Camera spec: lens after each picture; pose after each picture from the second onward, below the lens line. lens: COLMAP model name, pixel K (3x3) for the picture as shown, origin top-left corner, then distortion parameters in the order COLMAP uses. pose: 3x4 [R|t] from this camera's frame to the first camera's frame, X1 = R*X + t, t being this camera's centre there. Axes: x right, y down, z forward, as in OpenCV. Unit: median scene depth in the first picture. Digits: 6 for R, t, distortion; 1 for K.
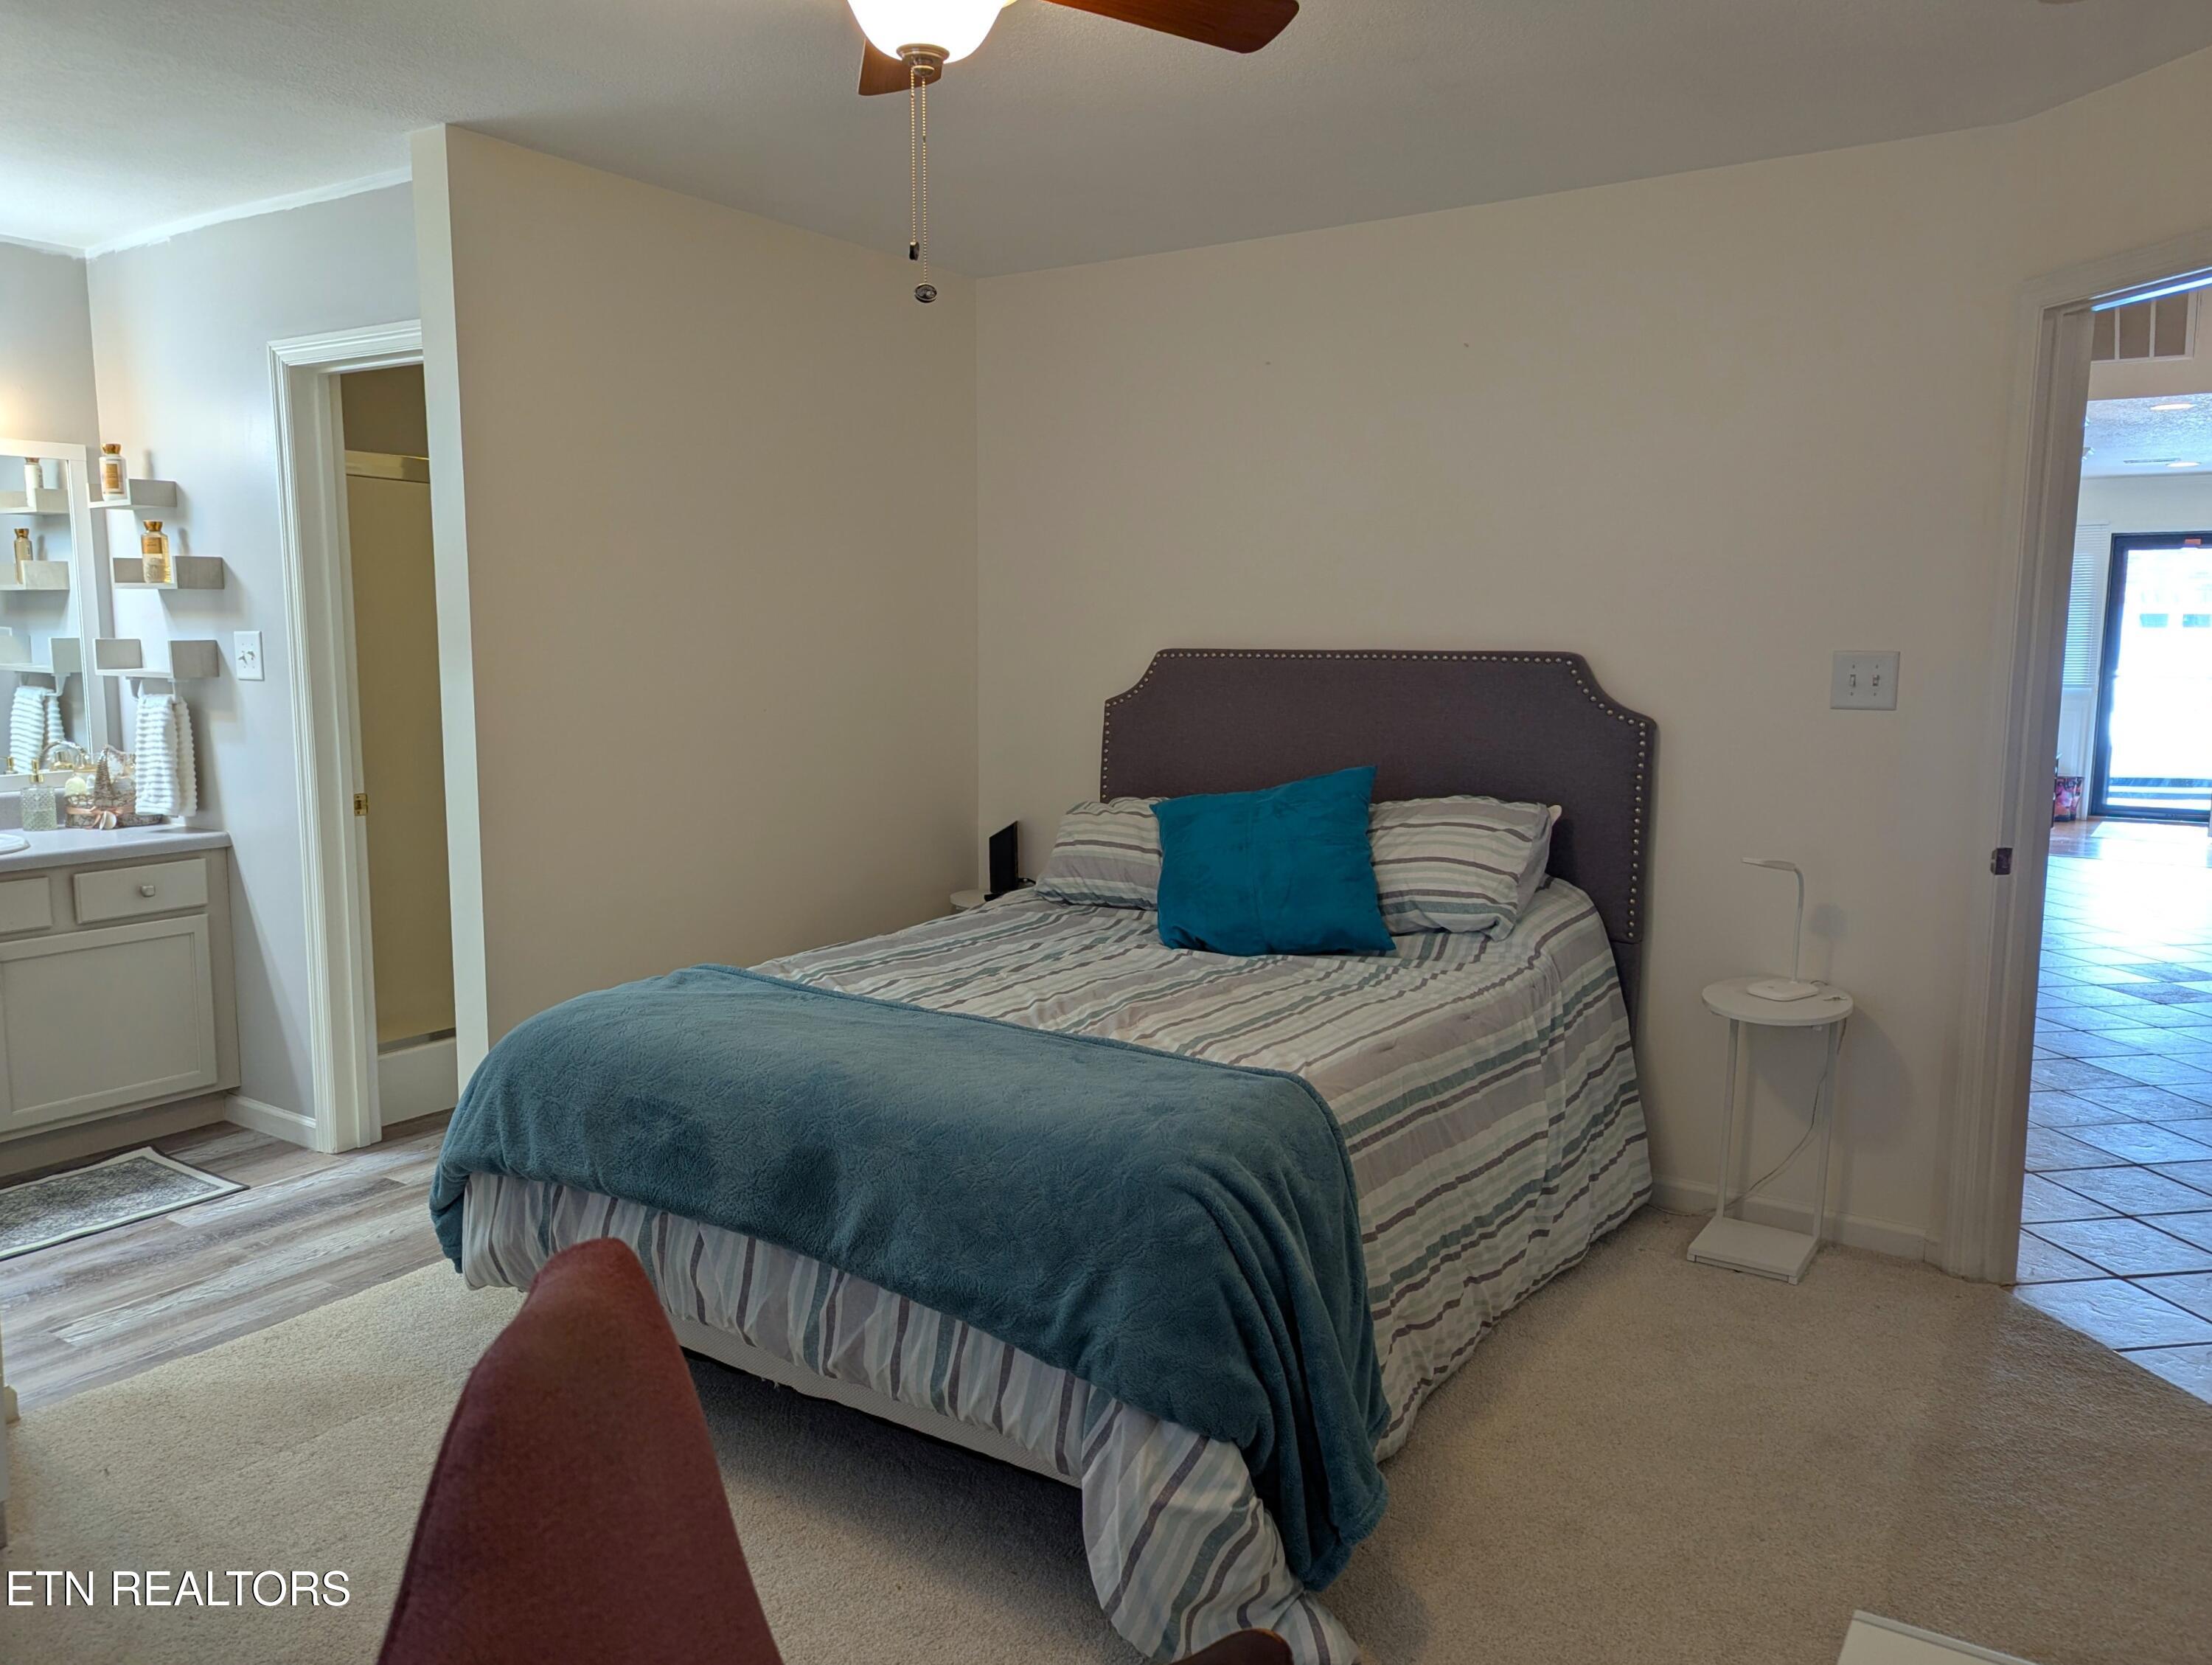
lens RADIAL K [[1580.4, 0, 1072.2], [0, 1580.4, 844.1], [0, 0, 1]] dist [0.055420, -0.051153]
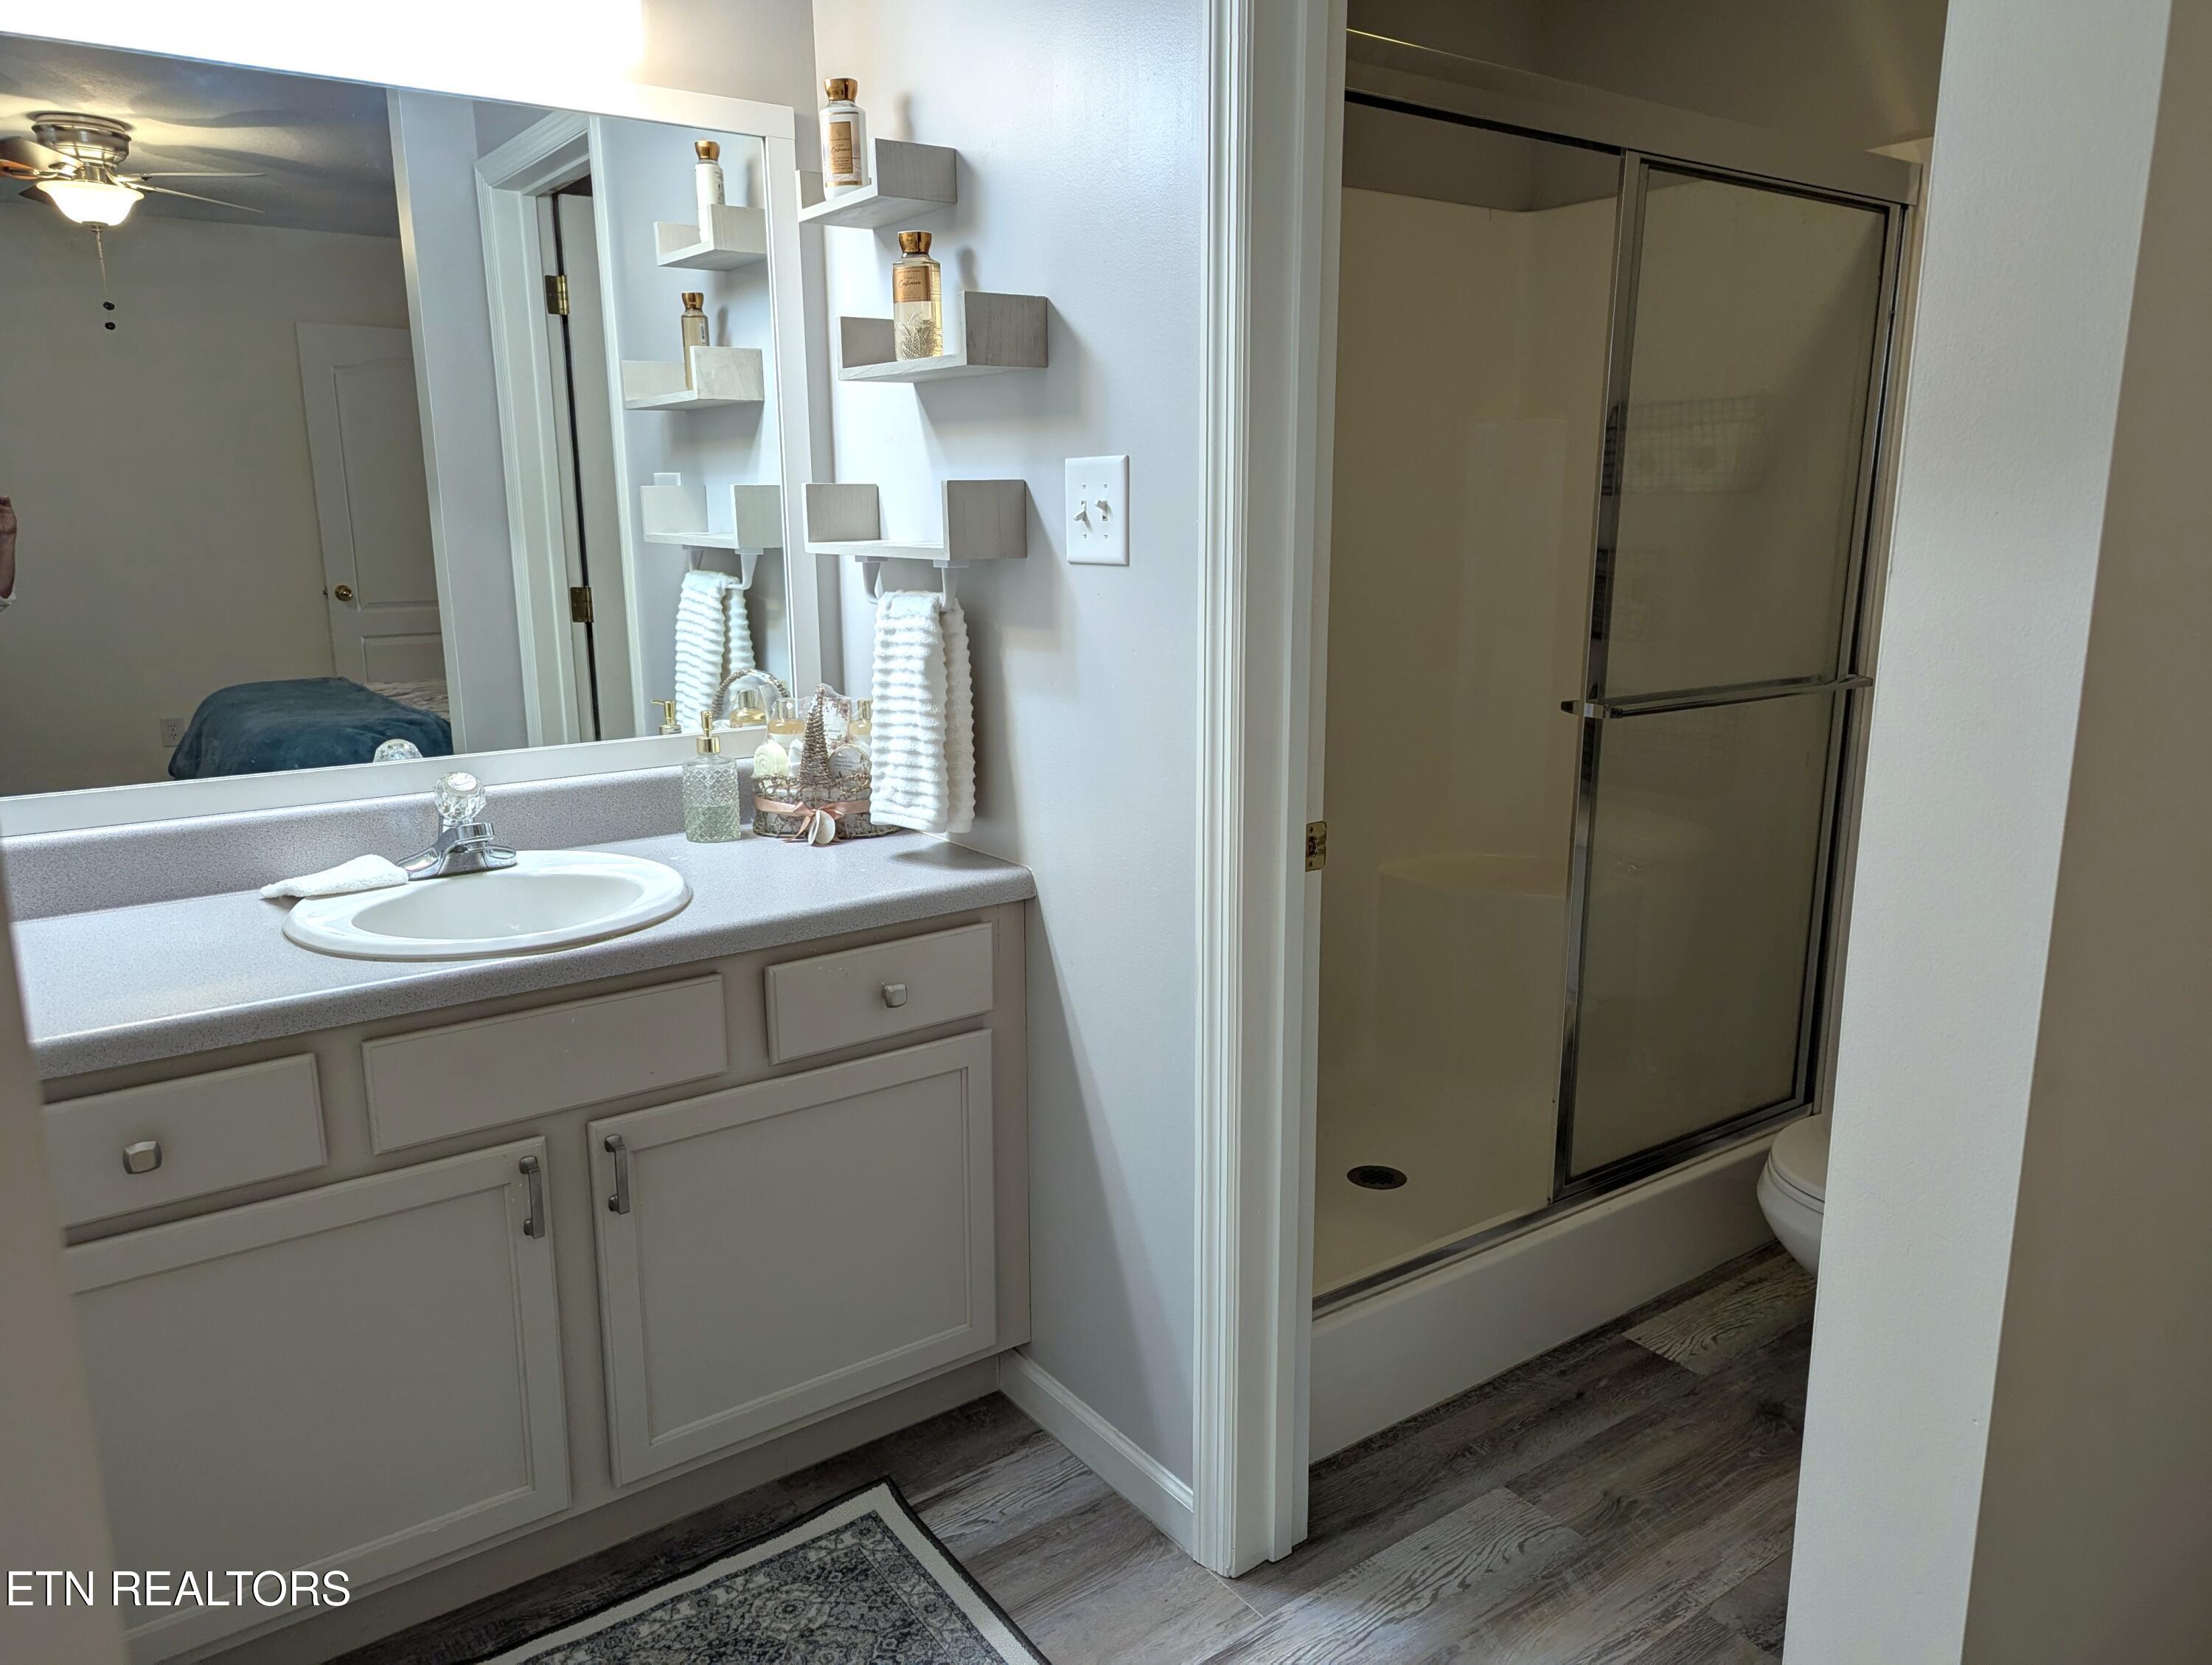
lens RADIAL K [[1553.3, 0, 1100.9], [0, 1553.3, 824.5], [0, 0, 1]] dist [0.066501, -0.053028]
pose [[0.941626, 0.055701, -0.332022, -0.345616], [-0.030756, 0.996326, 0.079924, -0.061083], [0.335254, -0.065047, 0.939880, 0.548579]]
